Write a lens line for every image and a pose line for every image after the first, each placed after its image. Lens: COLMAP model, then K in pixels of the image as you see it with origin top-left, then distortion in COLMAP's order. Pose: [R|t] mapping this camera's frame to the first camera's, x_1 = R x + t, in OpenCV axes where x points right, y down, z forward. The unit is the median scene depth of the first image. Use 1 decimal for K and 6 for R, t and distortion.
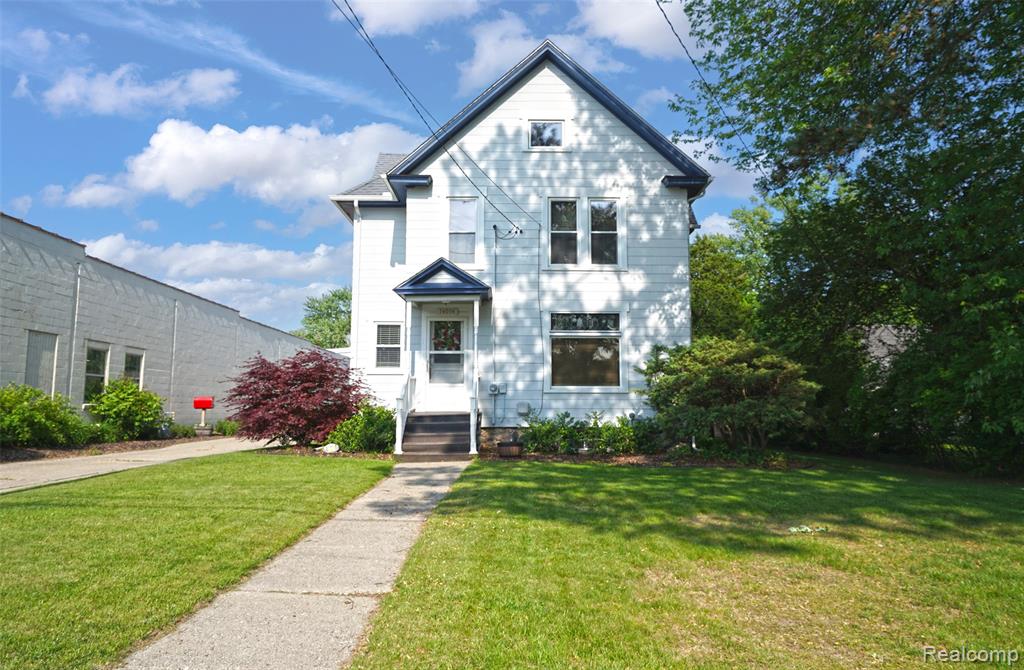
lens RADIAL K [[684.8, 0, 526.4], [0, 684.8, 332.4], [0, 0, 1]] dist [-0.000945, -0.002838]
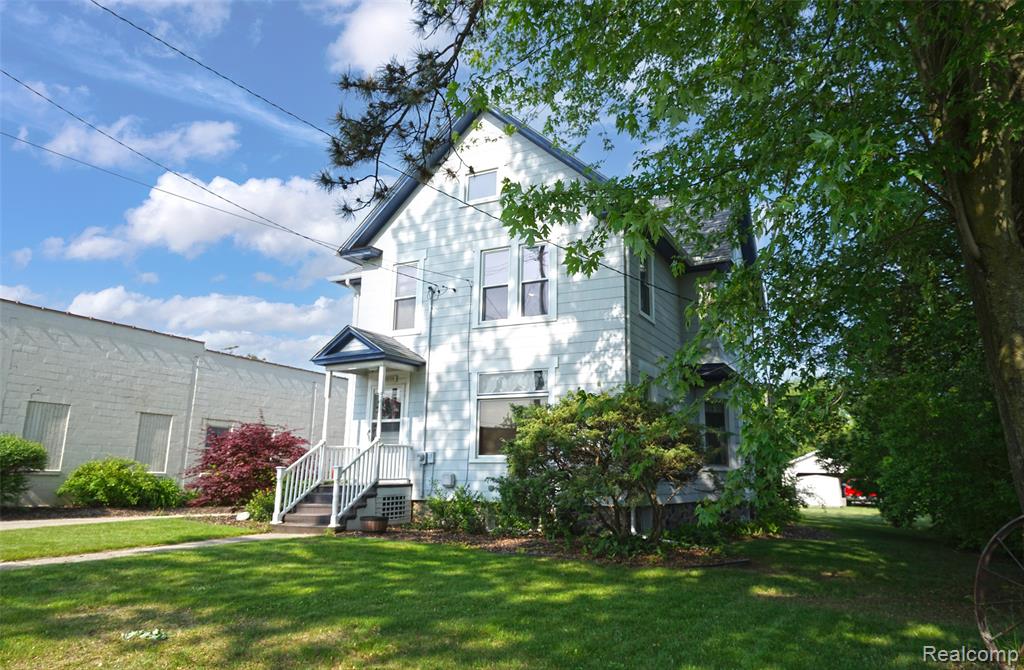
lens RADIAL K [[684.8, 0, 526.4], [0, 684.8, 332.4], [0, 0, 1]] dist [-0.000945, -0.002838]
pose [[0.882861, -0.088972, -0.461129, 0.514141], [0.039153, 0.992416, -0.116518, 0.025935], [0.467999, 0.084815, 0.879649, 0.218701]]
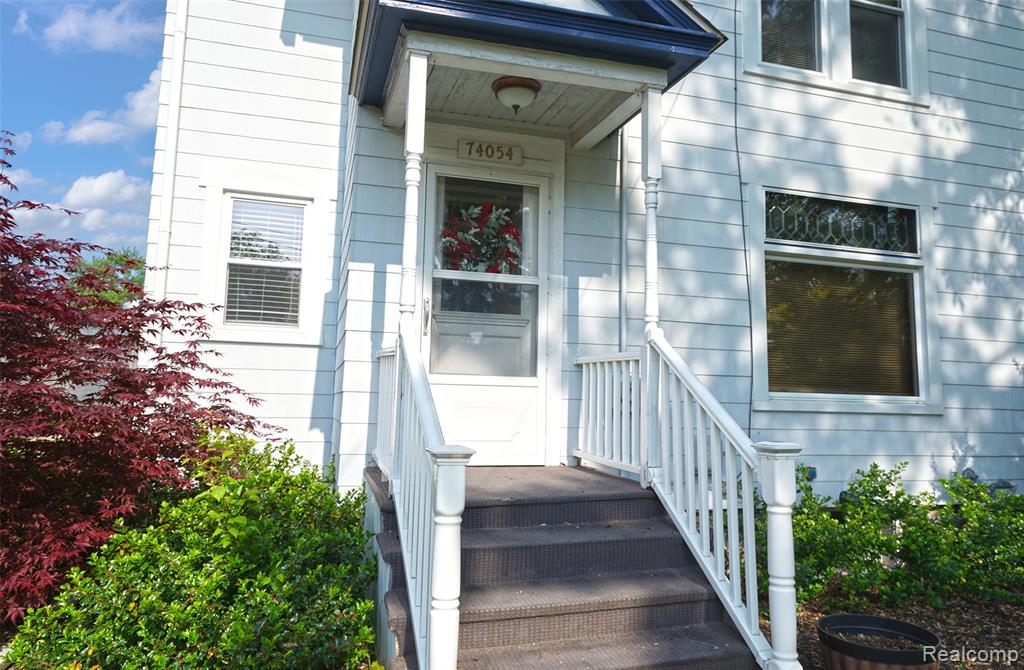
lens RADIAL K [[684.8, 0, 526.4], [0, 684.8, 332.4], [0, 0, 1]] dist [-0.000945, -0.002838]
pose [[0.960990, 0.042453, 0.273306, -0.182620], [-0.045294, 0.998965, 0.004091, 0.052733], [-0.272850, -0.016310, 0.961918, 0.682559]]
